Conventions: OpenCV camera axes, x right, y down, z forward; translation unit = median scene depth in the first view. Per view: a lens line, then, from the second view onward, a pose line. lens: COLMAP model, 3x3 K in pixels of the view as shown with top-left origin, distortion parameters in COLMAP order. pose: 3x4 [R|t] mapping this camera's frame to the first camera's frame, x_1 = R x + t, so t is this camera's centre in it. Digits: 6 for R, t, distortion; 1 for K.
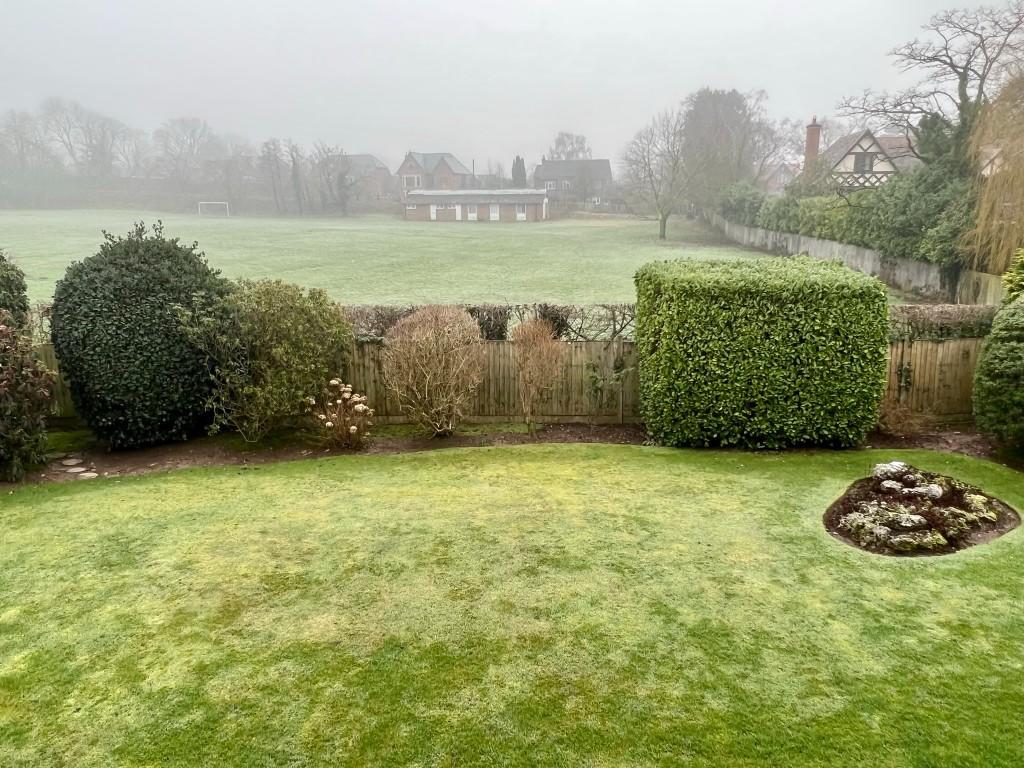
lens RADIAL K [[728.0, 0, 512.0], [0, 728.0, 384.0], [0, 0, 1]] dist [-0.002252, 0.001372]
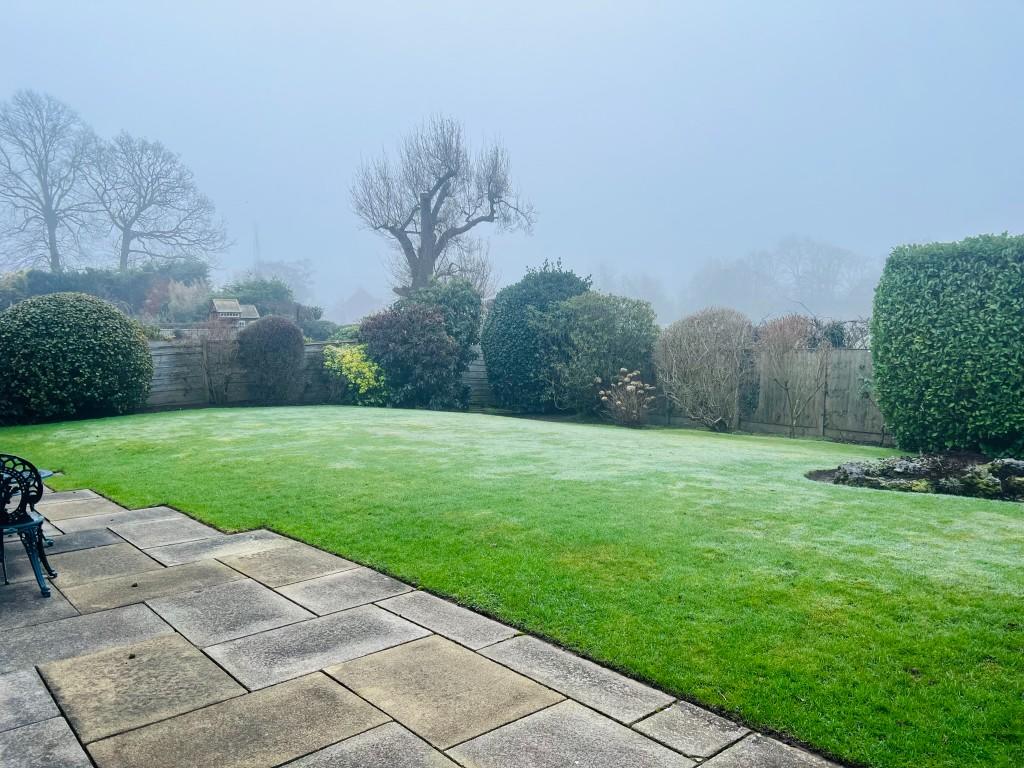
lens RADIAL K [[766.6, 0, 503.1], [0, 766.6, 387.0], [0, 0, 1]] dist [0.073476, -0.072535]
pose [[0.596992, 0.034811, -0.801492, 0.716268], [-0.177983, 0.979908, -0.090011, 0.191271], [0.782255, 0.196388, 0.591193, 0.094082]]
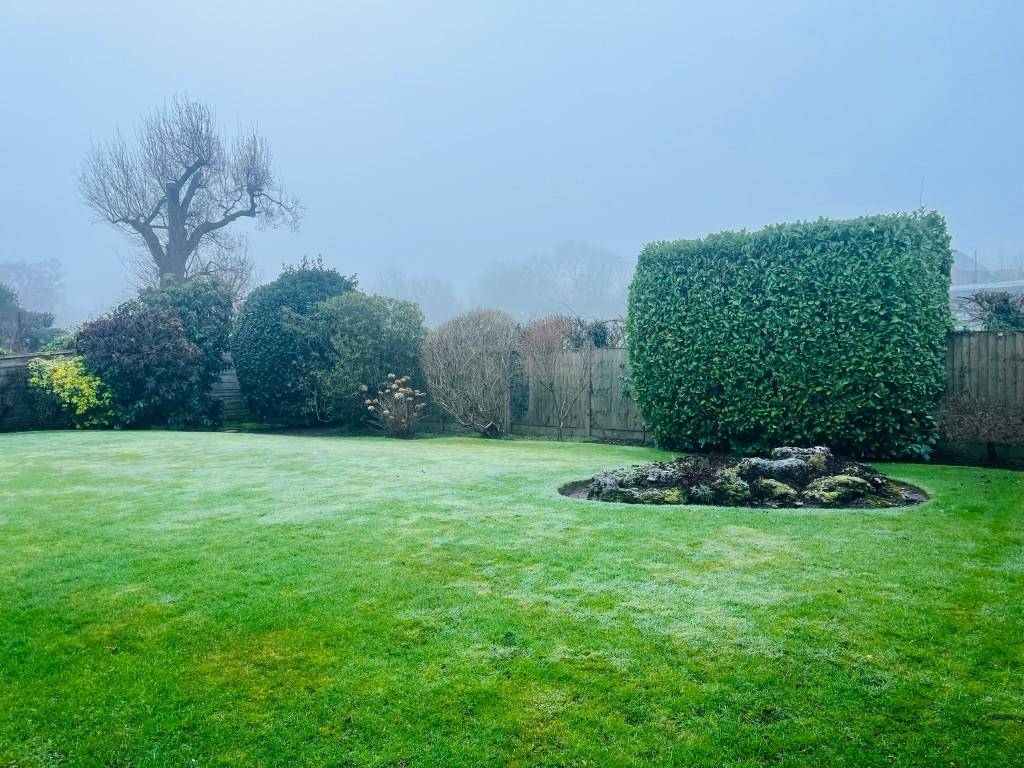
lens RADIAL K [[766.0, 0, 498.9], [0, 766.0, 382.3], [0, 0, 1]] dist [0.106365, -0.165203]
pose [[0.781393, 0.000935, -0.624038, 0.675530], [-0.110628, 0.984367, -0.137049, 0.163616], [0.614155, 0.176125, 0.769281, 0.203925]]
